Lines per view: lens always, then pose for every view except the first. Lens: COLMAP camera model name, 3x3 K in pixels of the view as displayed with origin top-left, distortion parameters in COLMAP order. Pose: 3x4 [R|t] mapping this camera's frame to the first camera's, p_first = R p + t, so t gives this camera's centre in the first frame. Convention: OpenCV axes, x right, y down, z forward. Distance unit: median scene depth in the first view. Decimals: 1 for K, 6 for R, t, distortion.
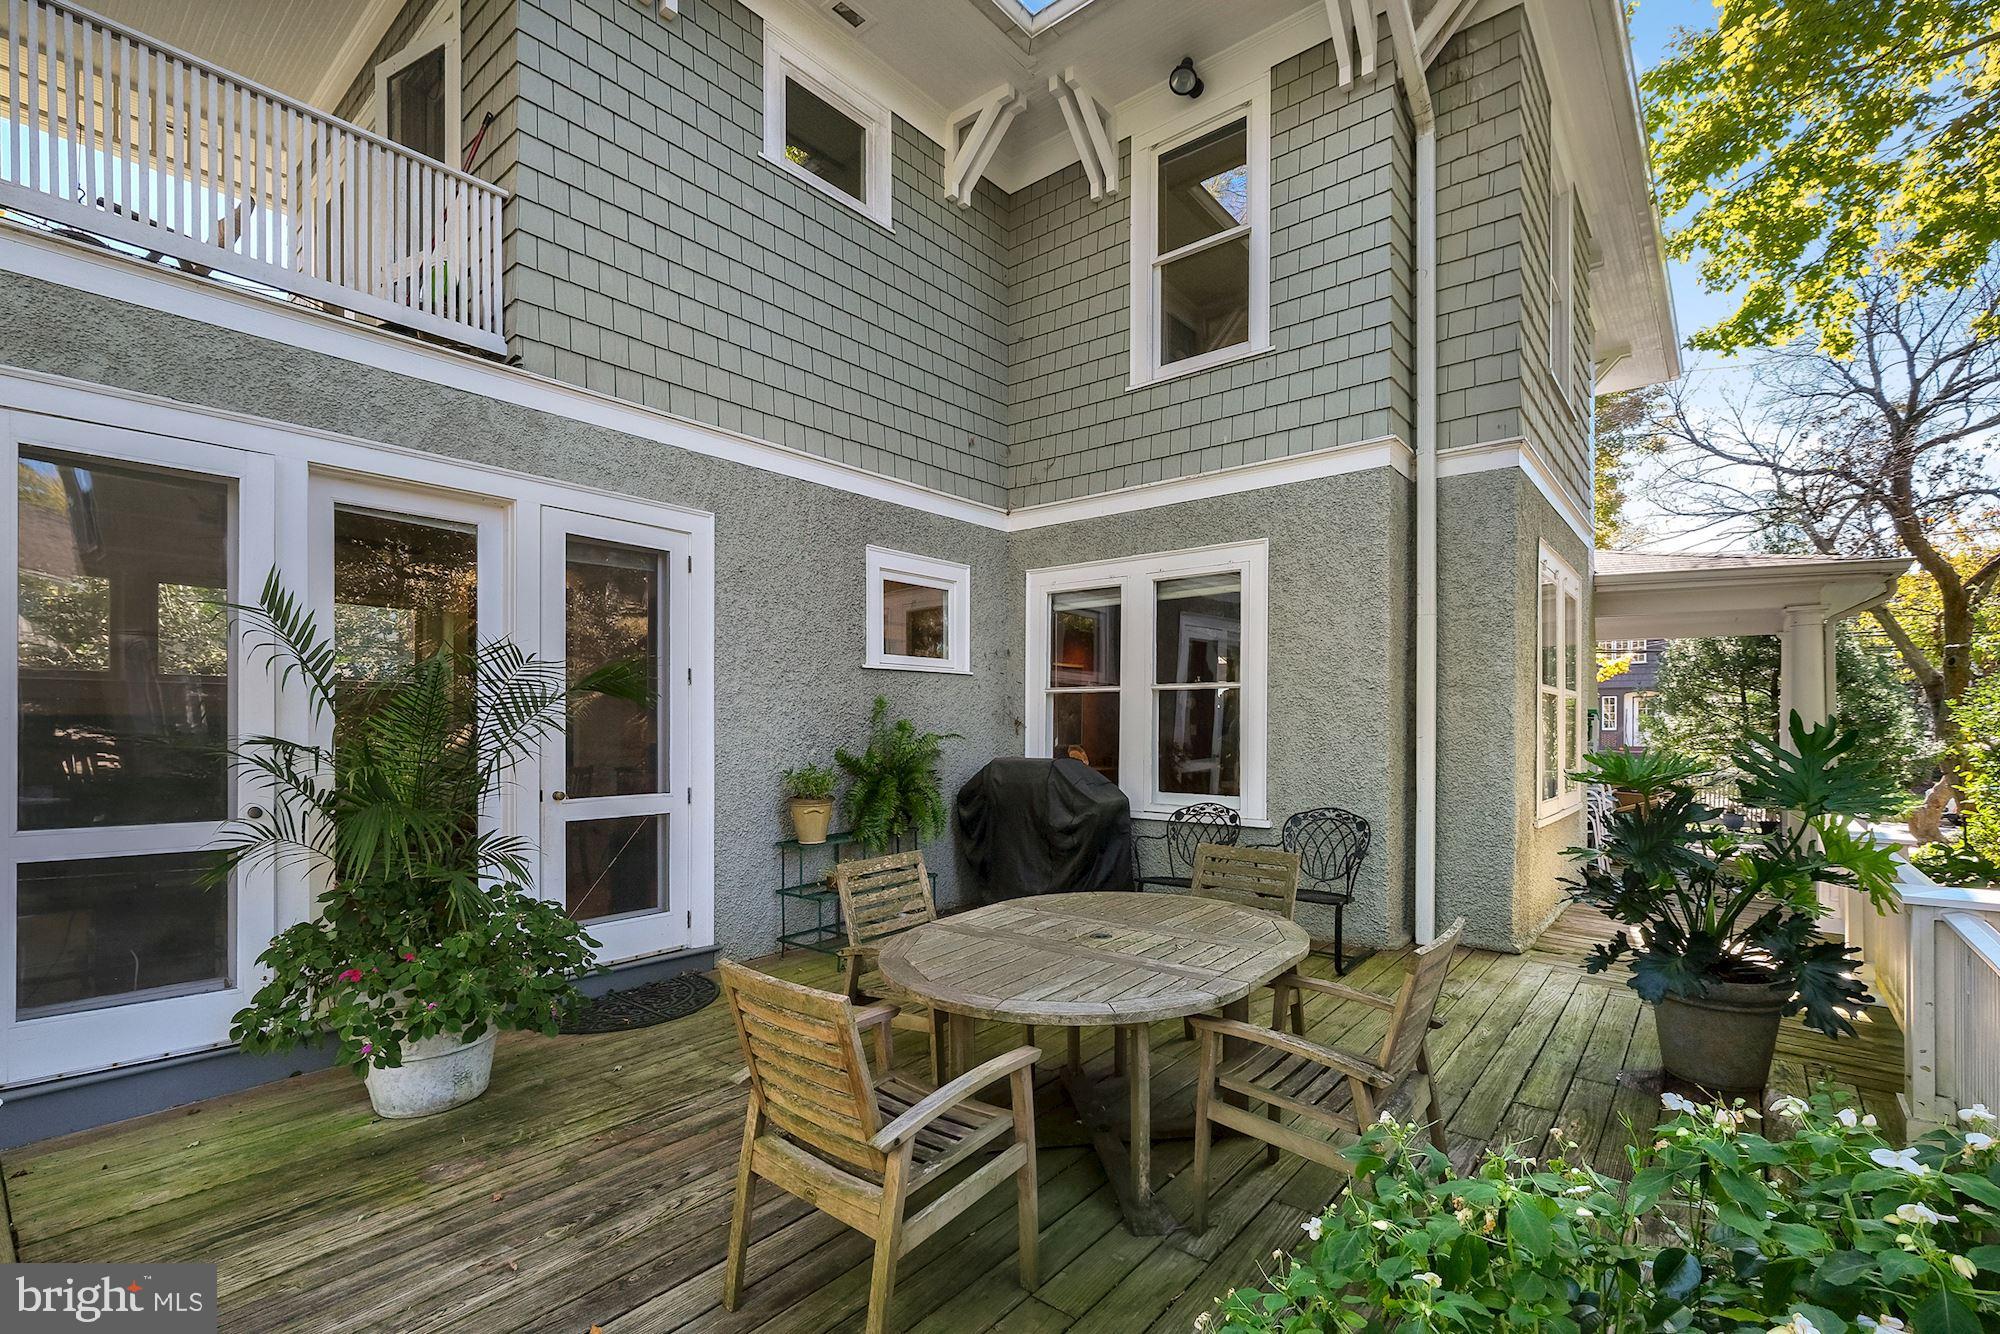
lens RADIAL K [[873.7, 0, 1025.0], [0, 873.7, 726.7], [0, 0, 1]] dist [-0.010984, 0.000220]
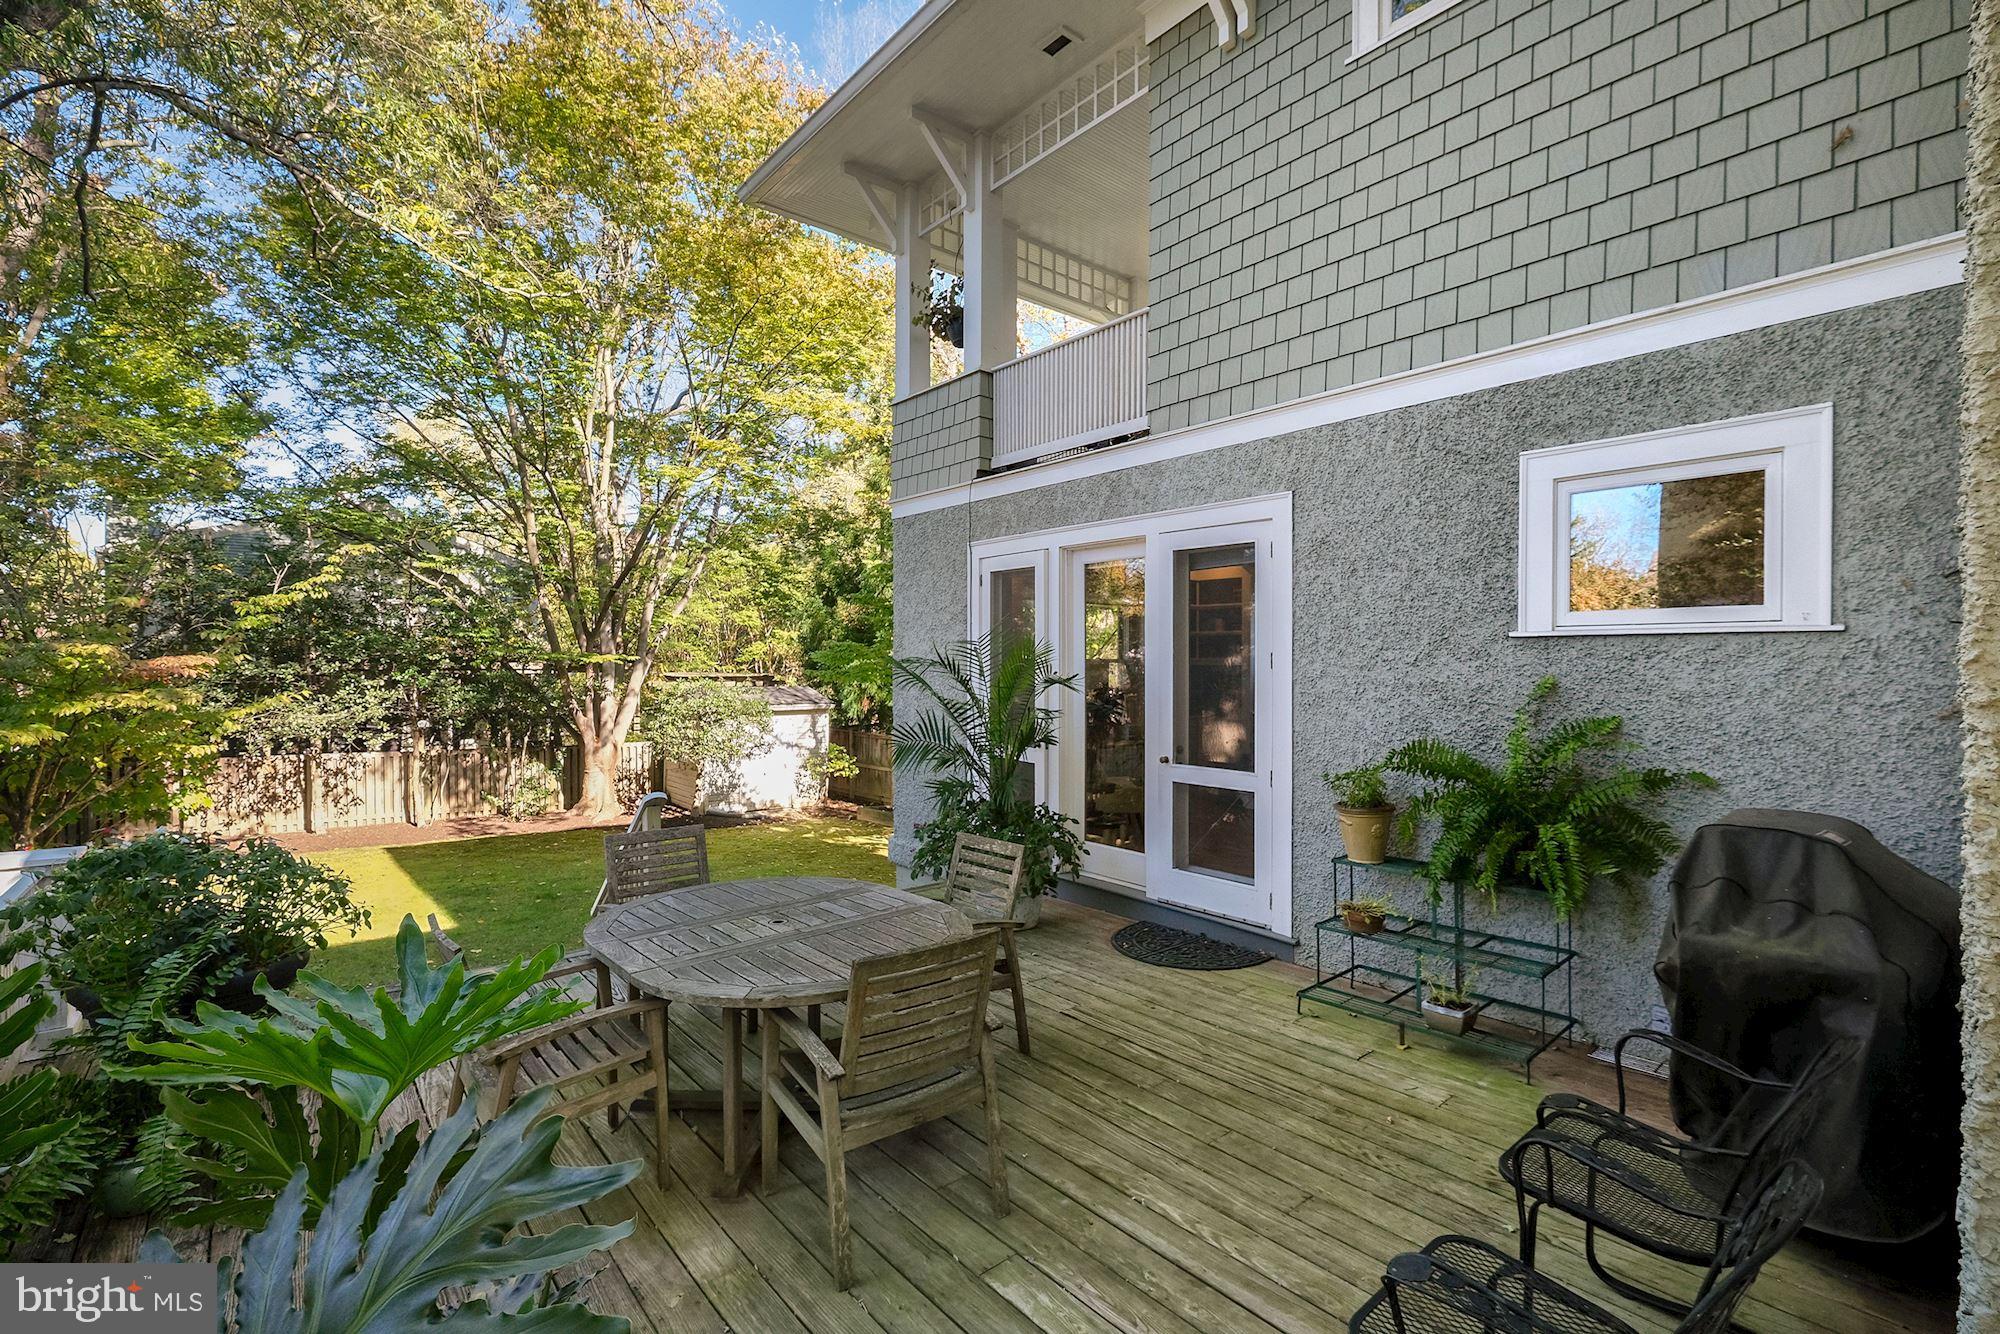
lens RADIAL K [[873.7, 0, 1000.0], [0, 873.7, 666.9], [0, 0, 1]] dist [-0.010984, 0.000220]
pose [[-0.186234, 0.004280, -0.982496, 0.661077], [-0.006043, 0.999967, 0.005502, -0.053621], [0.982487, 0.006962, -0.186202, 0.873713]]
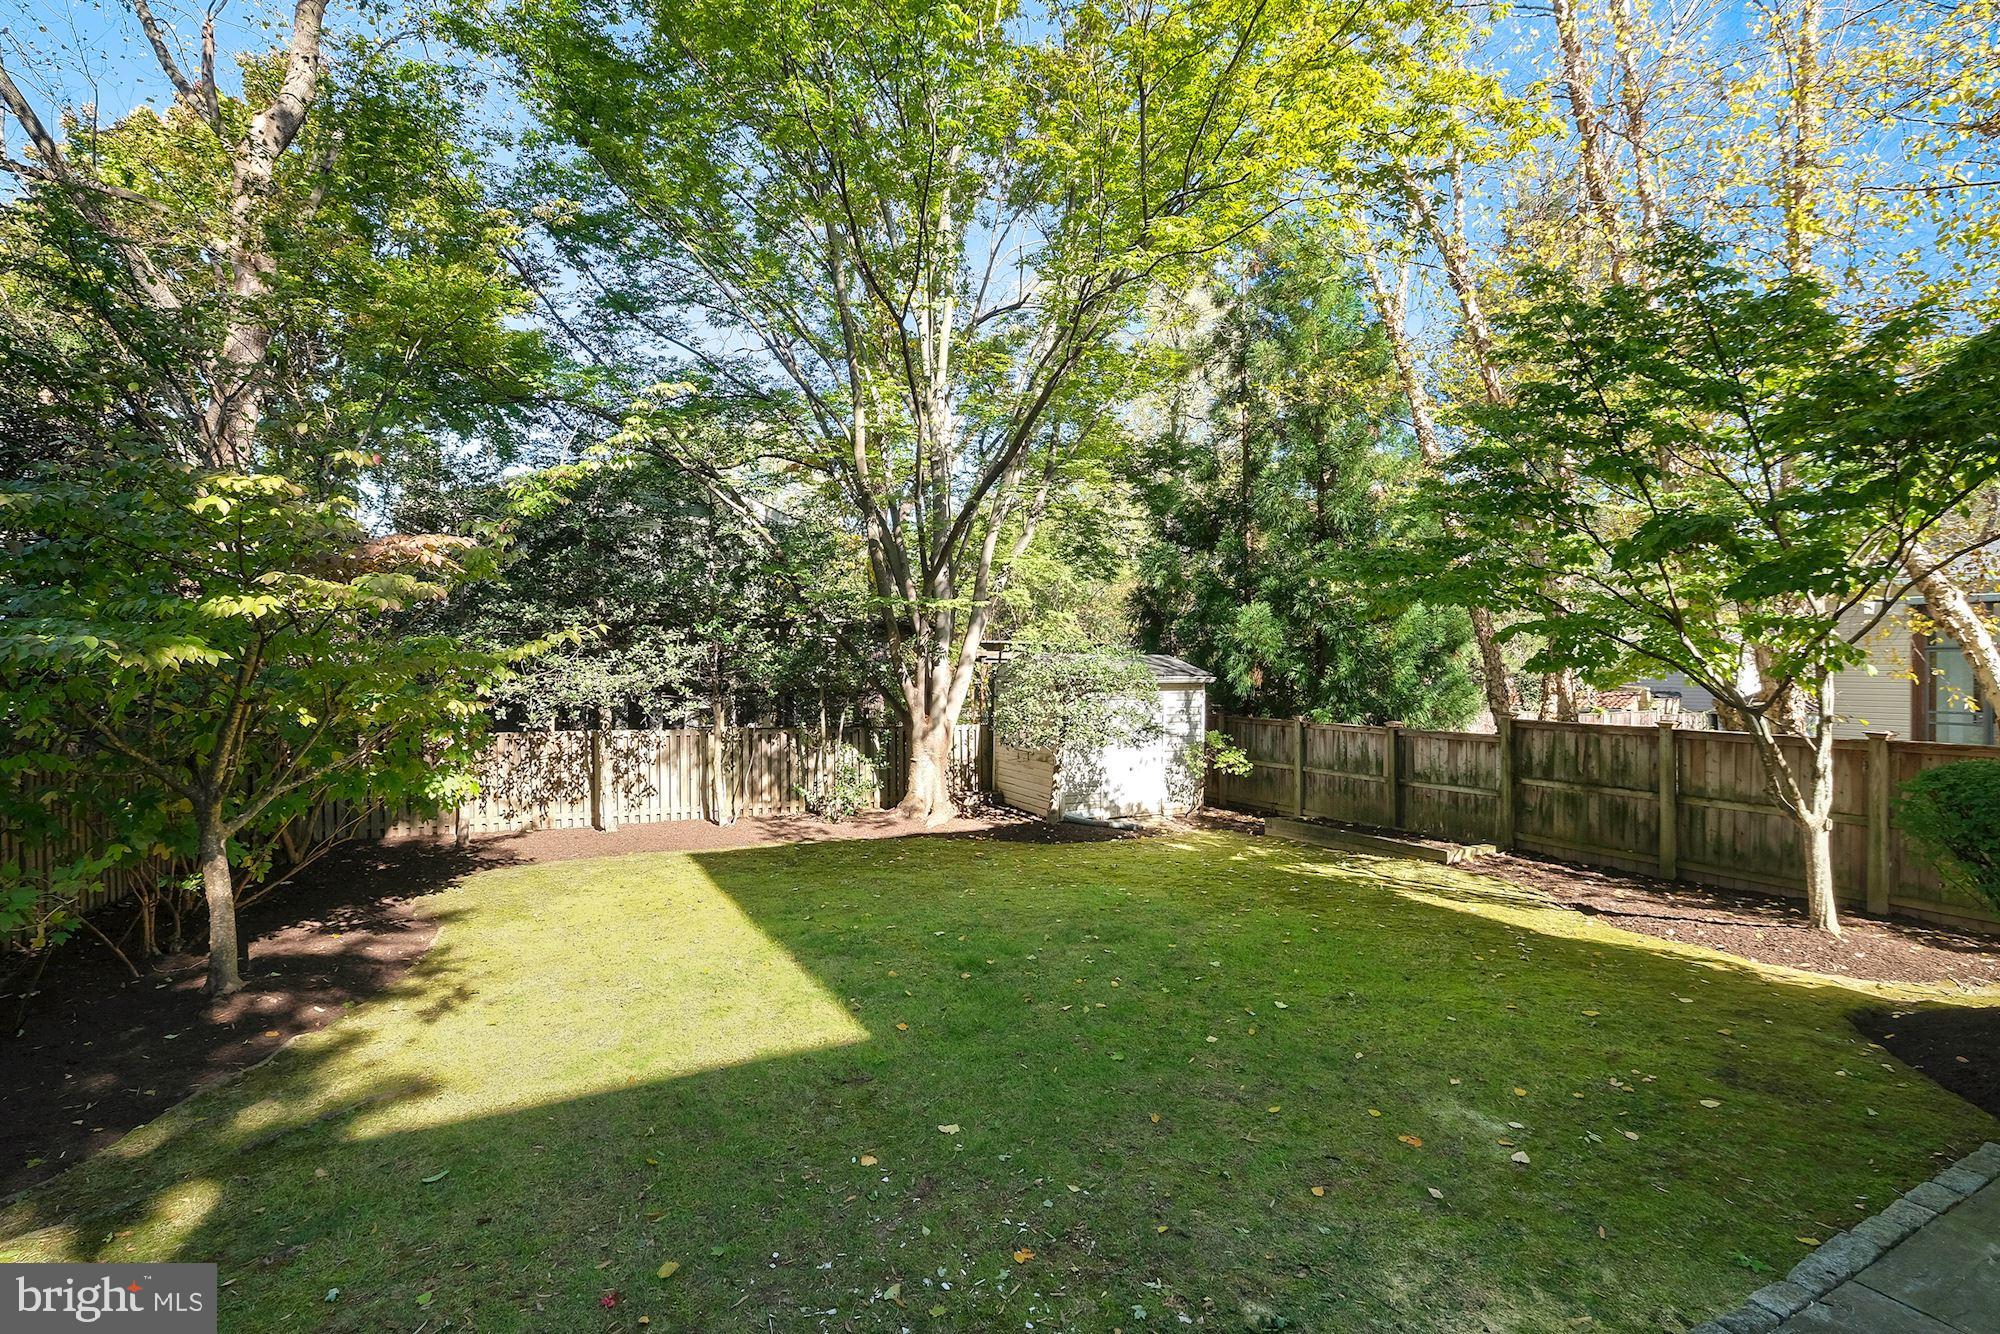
lens RADIAL K [[873.7, 0, 1006.2], [0, 873.7, 671.2], [0, 0, 1]] dist [-0.010984, 0.000220]
pose [[-0.397413, 0.005206, -0.917625, 0.507528], [-0.001387, 0.999979, 0.006274, -0.022245], [0.917639, 0.003766, -0.397398, 0.685368]]
